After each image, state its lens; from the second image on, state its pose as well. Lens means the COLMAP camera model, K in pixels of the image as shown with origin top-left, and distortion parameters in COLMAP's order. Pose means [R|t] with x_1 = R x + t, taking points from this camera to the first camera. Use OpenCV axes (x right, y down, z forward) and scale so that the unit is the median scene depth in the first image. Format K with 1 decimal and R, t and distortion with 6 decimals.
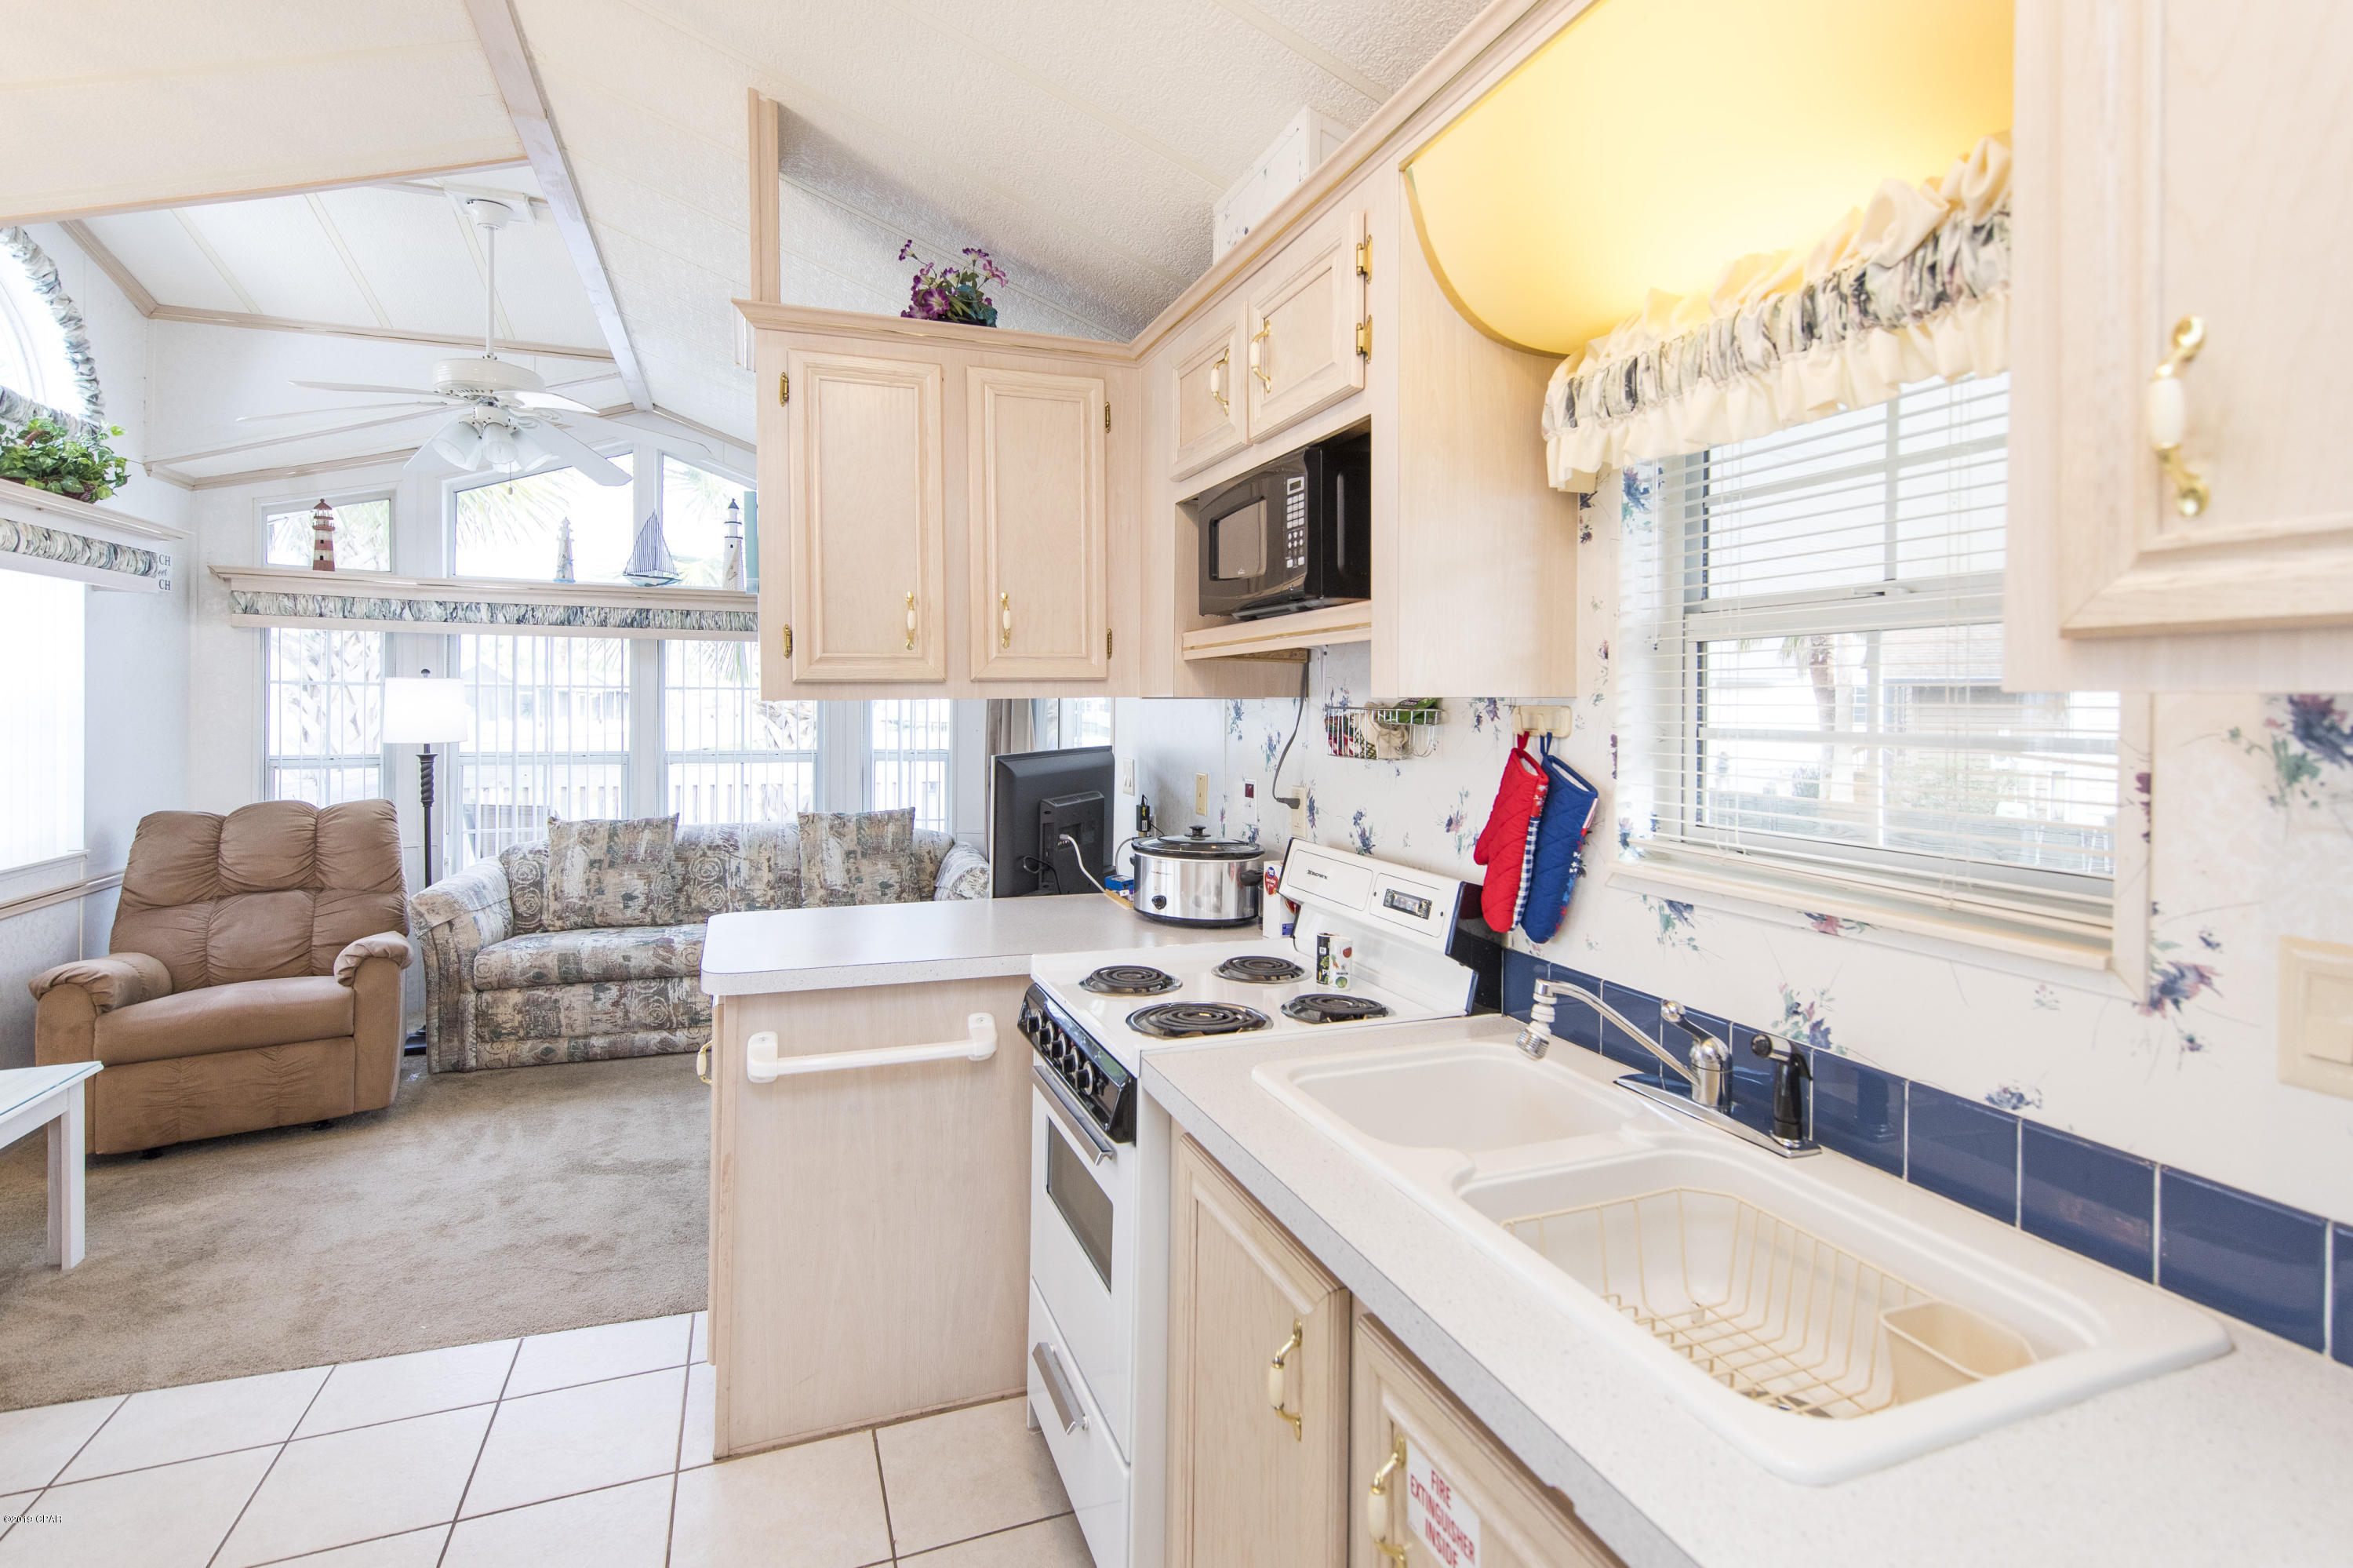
lens RADIAL K [[1099.9, 0, 1234.8], [0, 1099.9, 697.3], [0, 0, 1]] dist [0.003741, -0.001625]
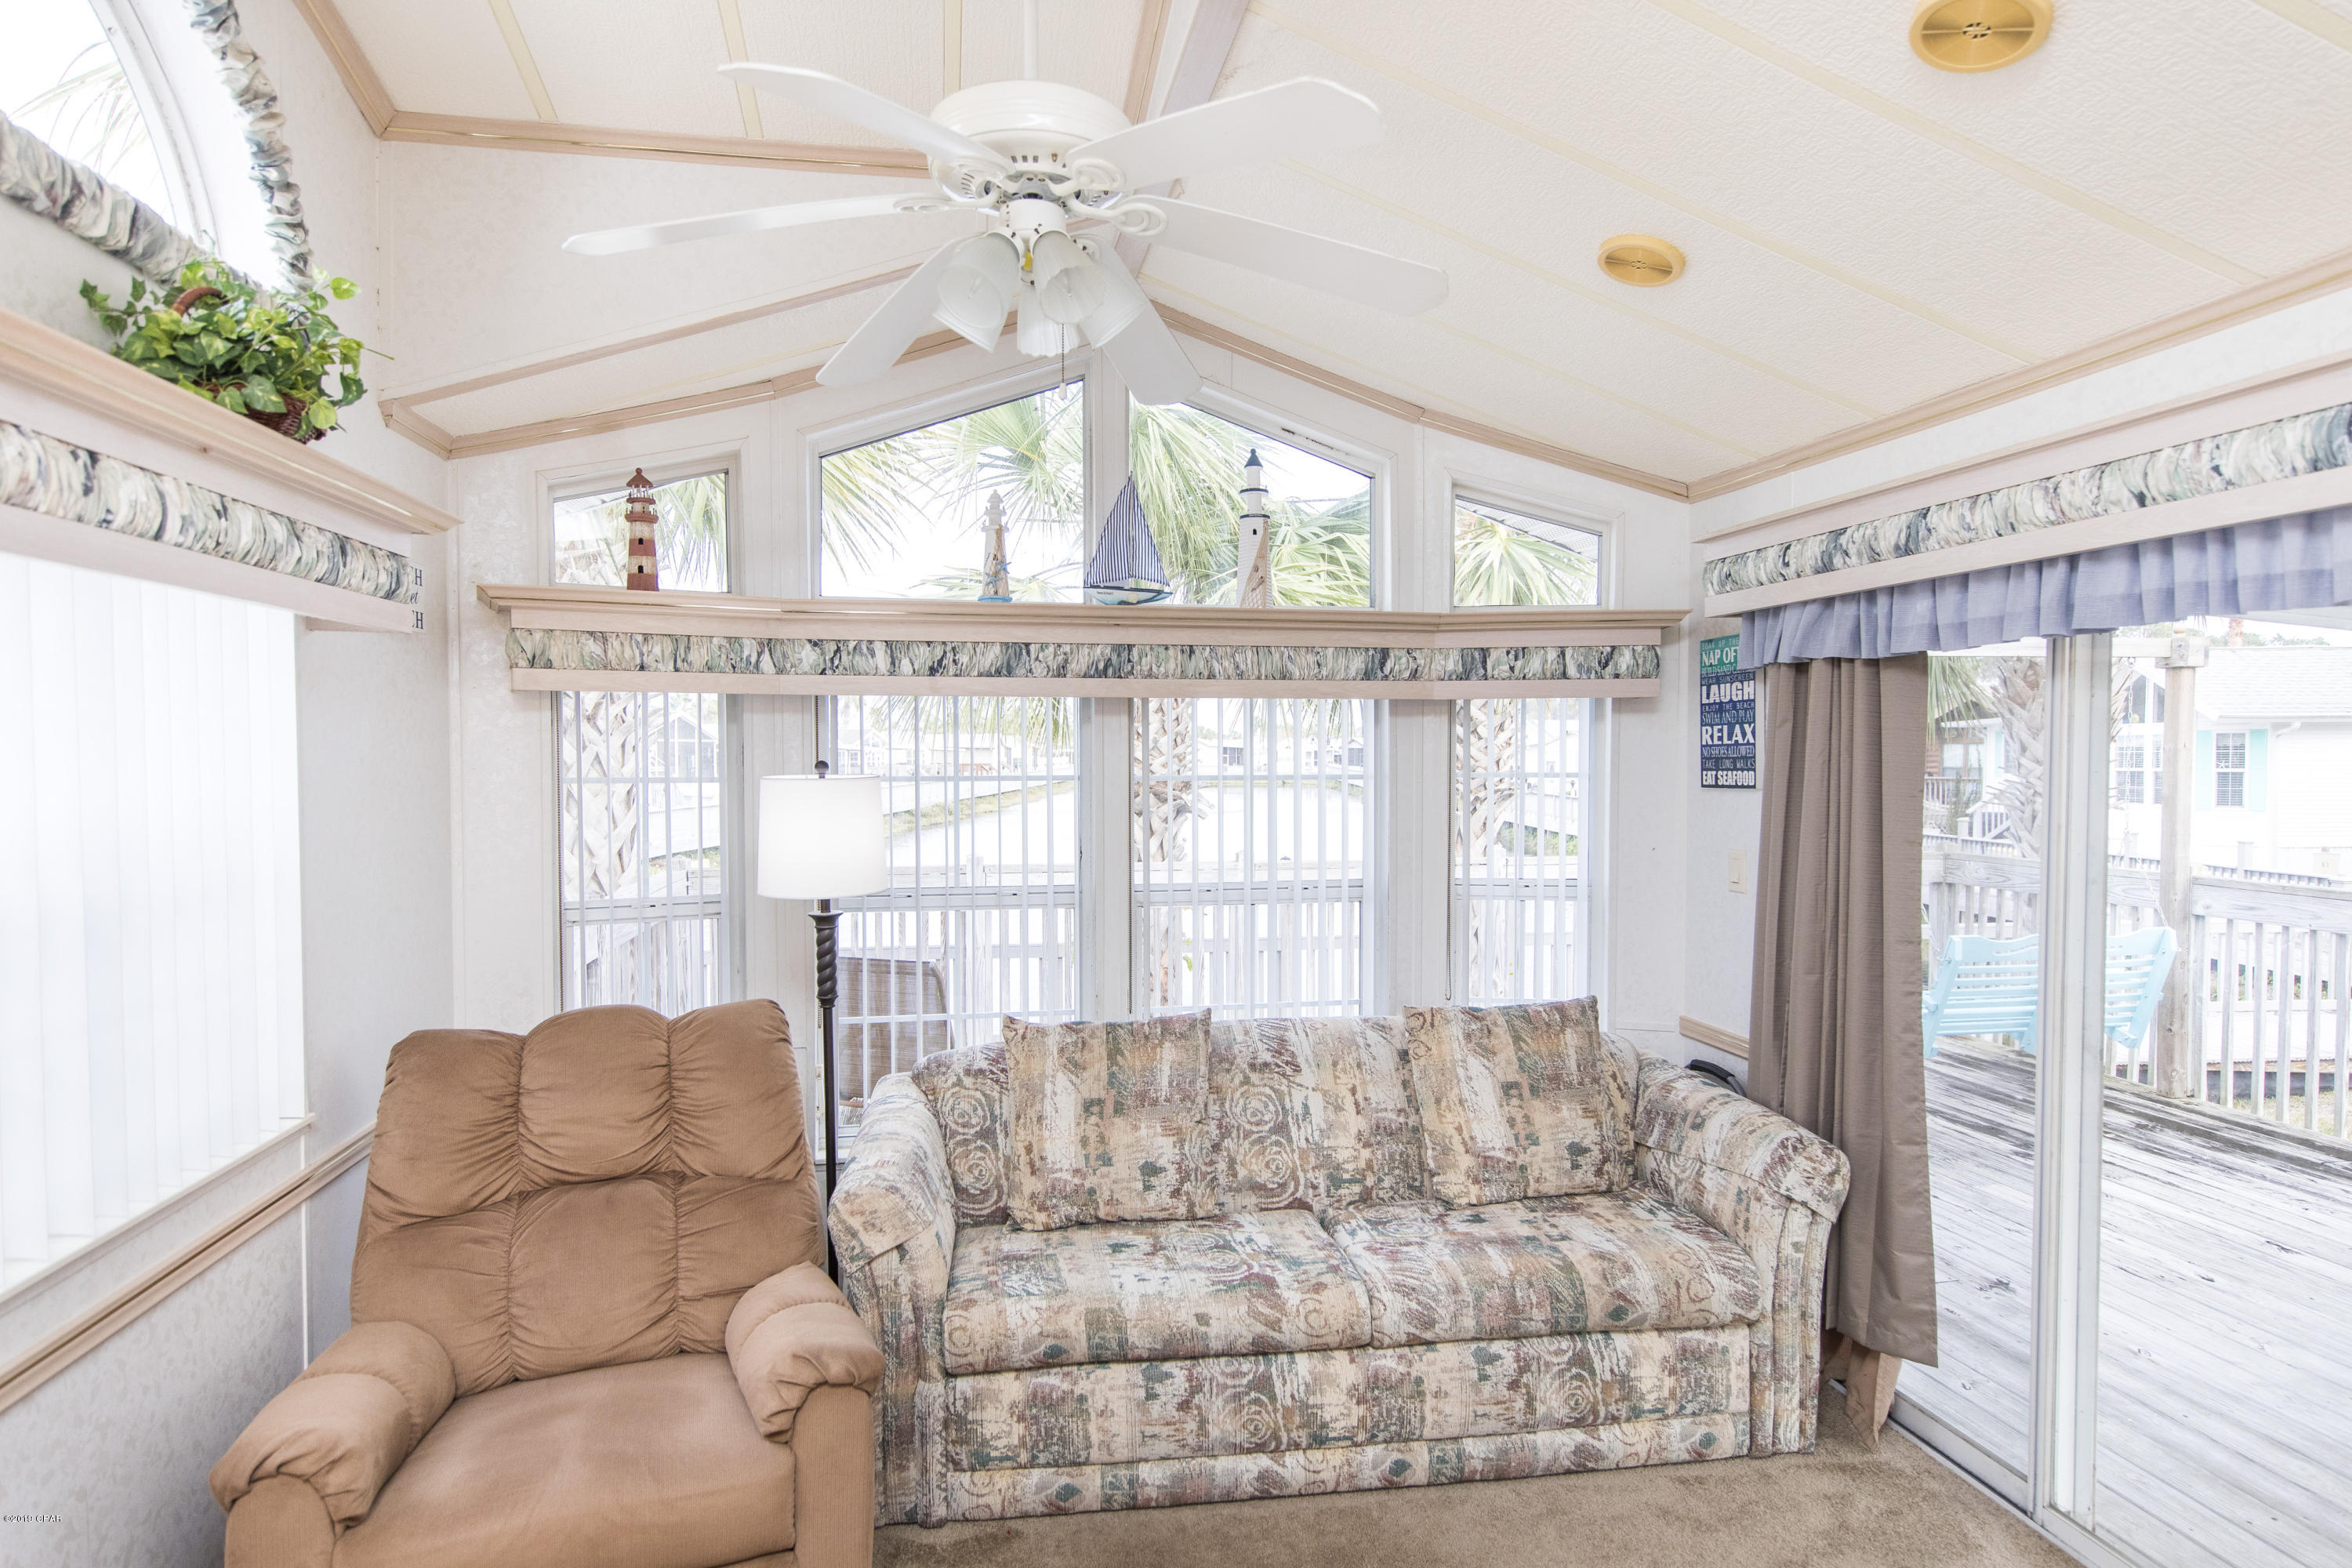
lens RADIAL K [[1316.4, 0, 1248.3], [0, 1316.4, 775.5], [0, 0, 1]] dist [-0.000950, -0.001453]
pose [[0.982590, -0.006856, -0.185663, -0.402051], [0.010884, 0.999727, 0.020686, -0.029624], [0.185470, -0.022347, 0.982396, 0.390493]]
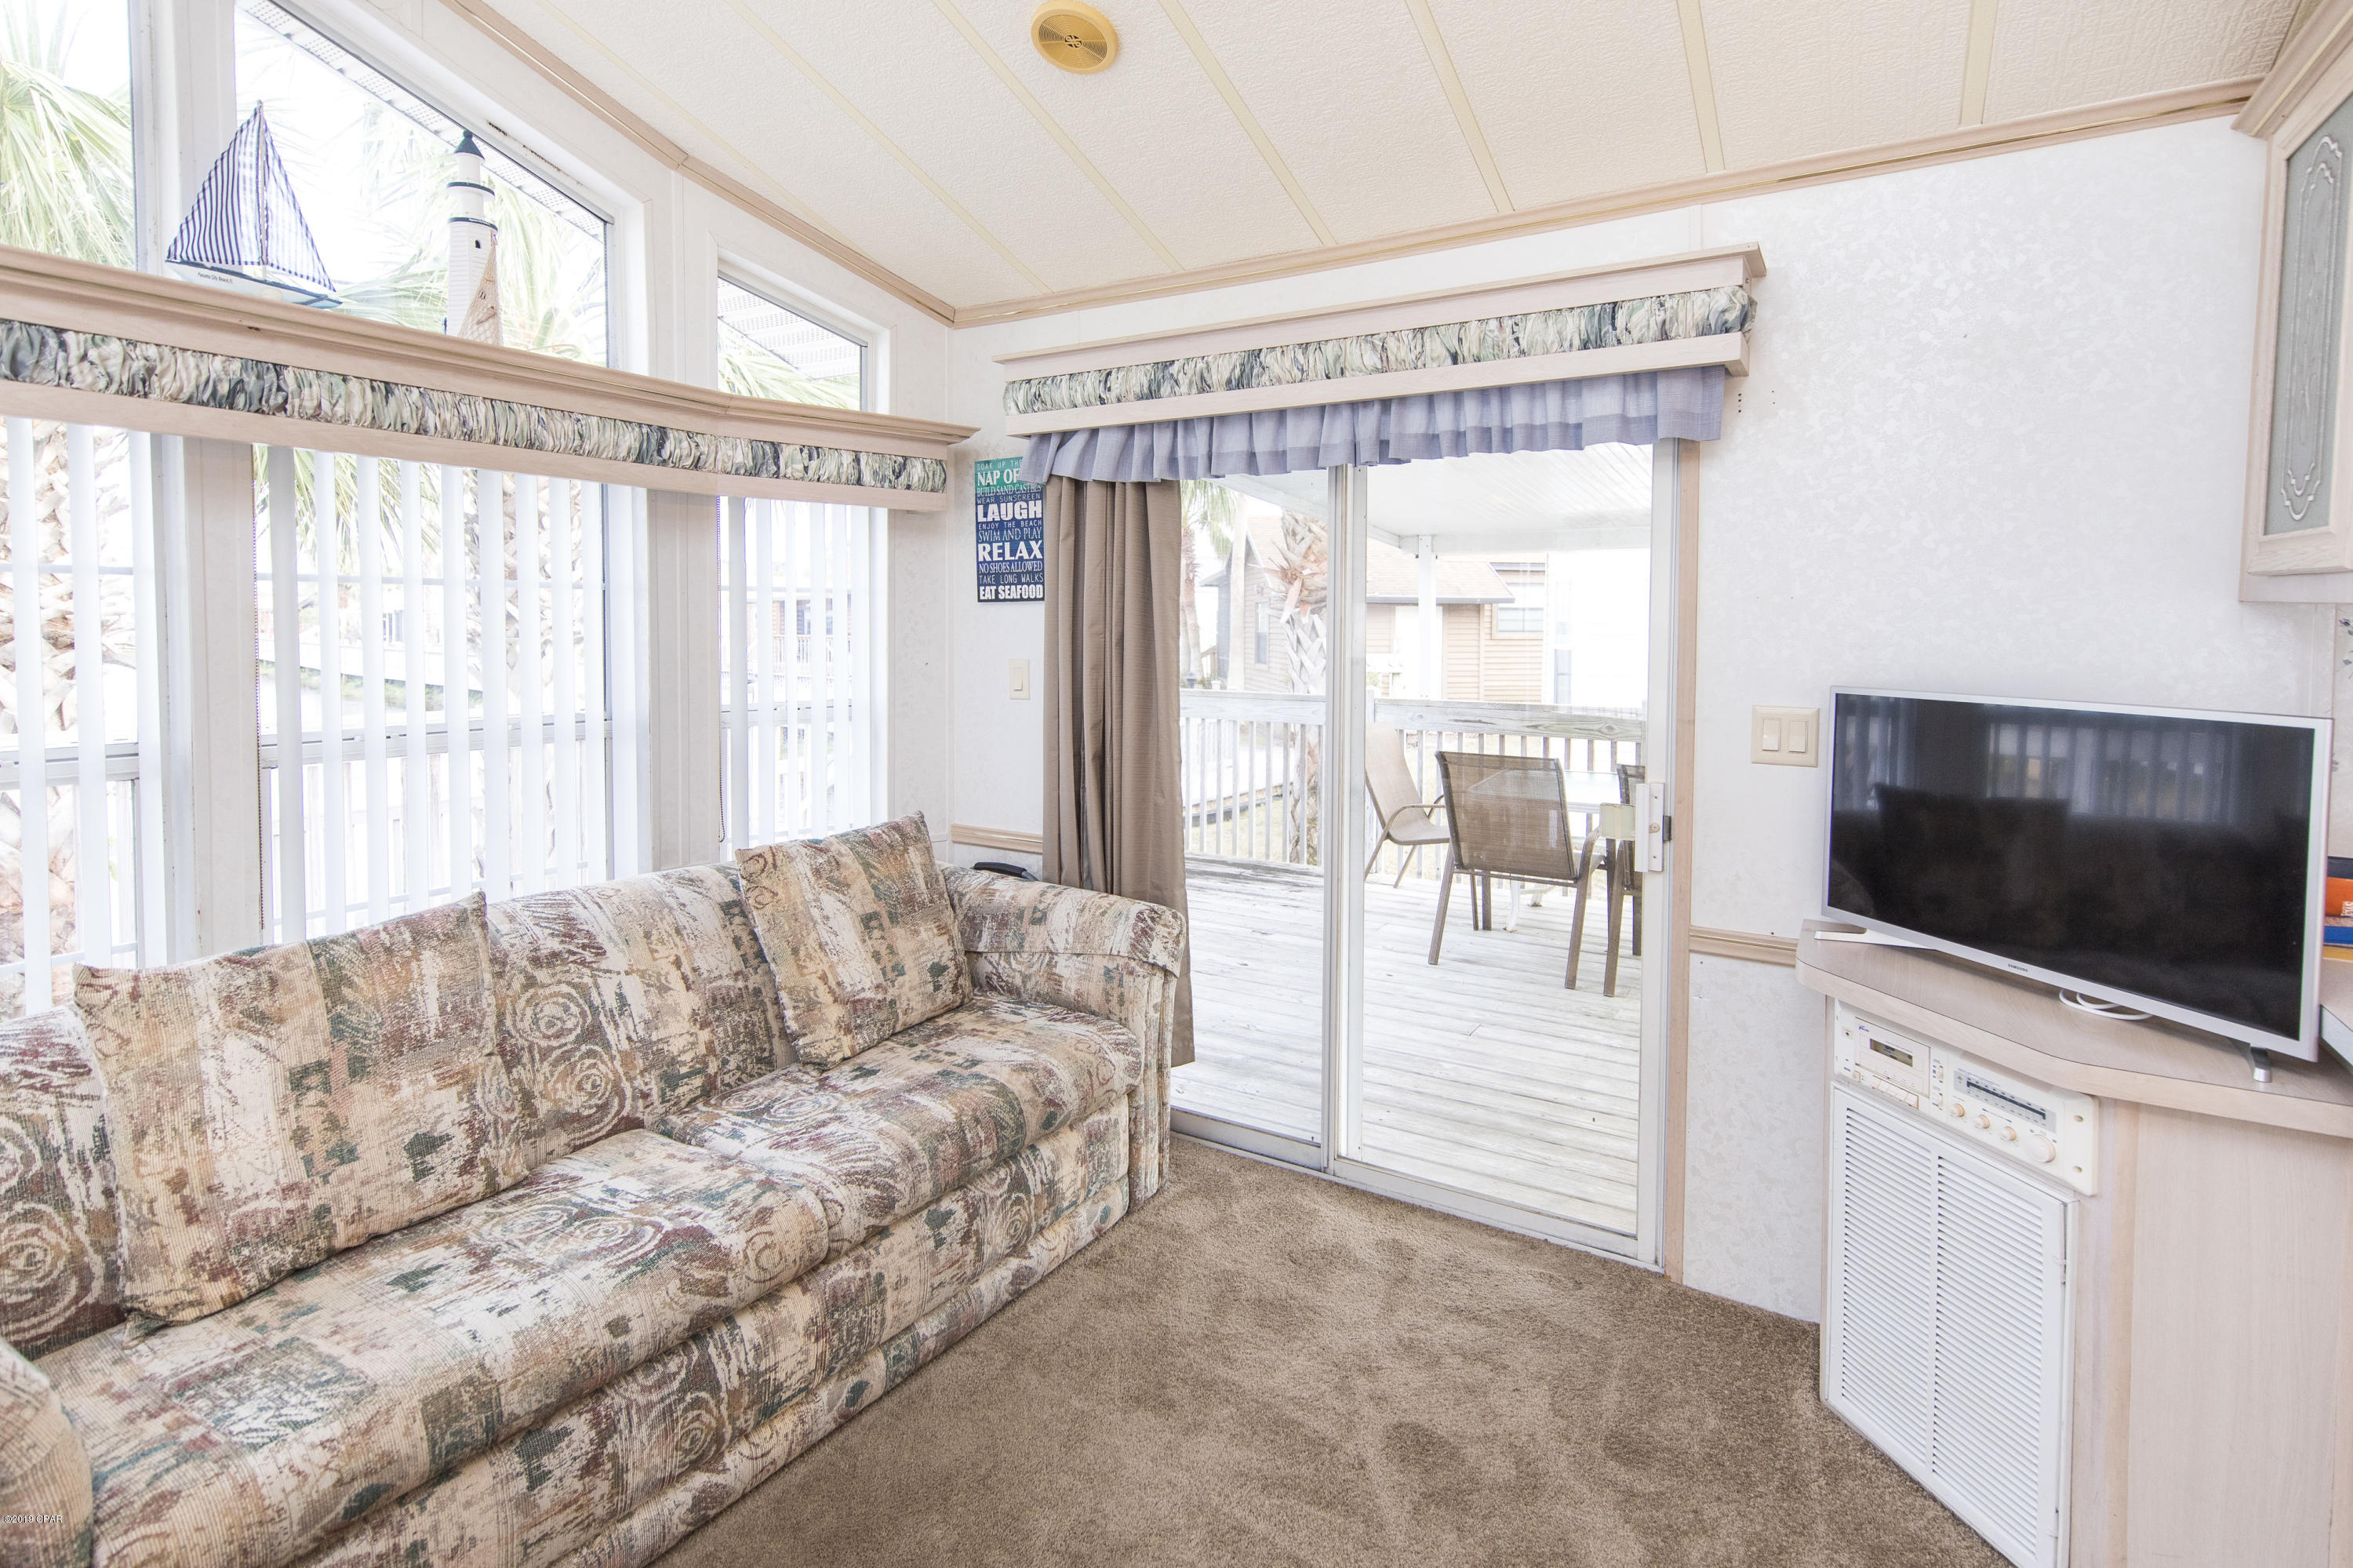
lens RADIAL K [[1099.9, 0, 1226.6], [0, 1099.9, 655.4], [0, 0, 1]] dist [0.003741, -0.001625]
pose [[0.796867, -0.025239, 0.603628, -0.588011], [0.001825, 0.999223, 0.039371, 0.005704], [-0.604153, -0.030272, 0.796294, 0.585645]]
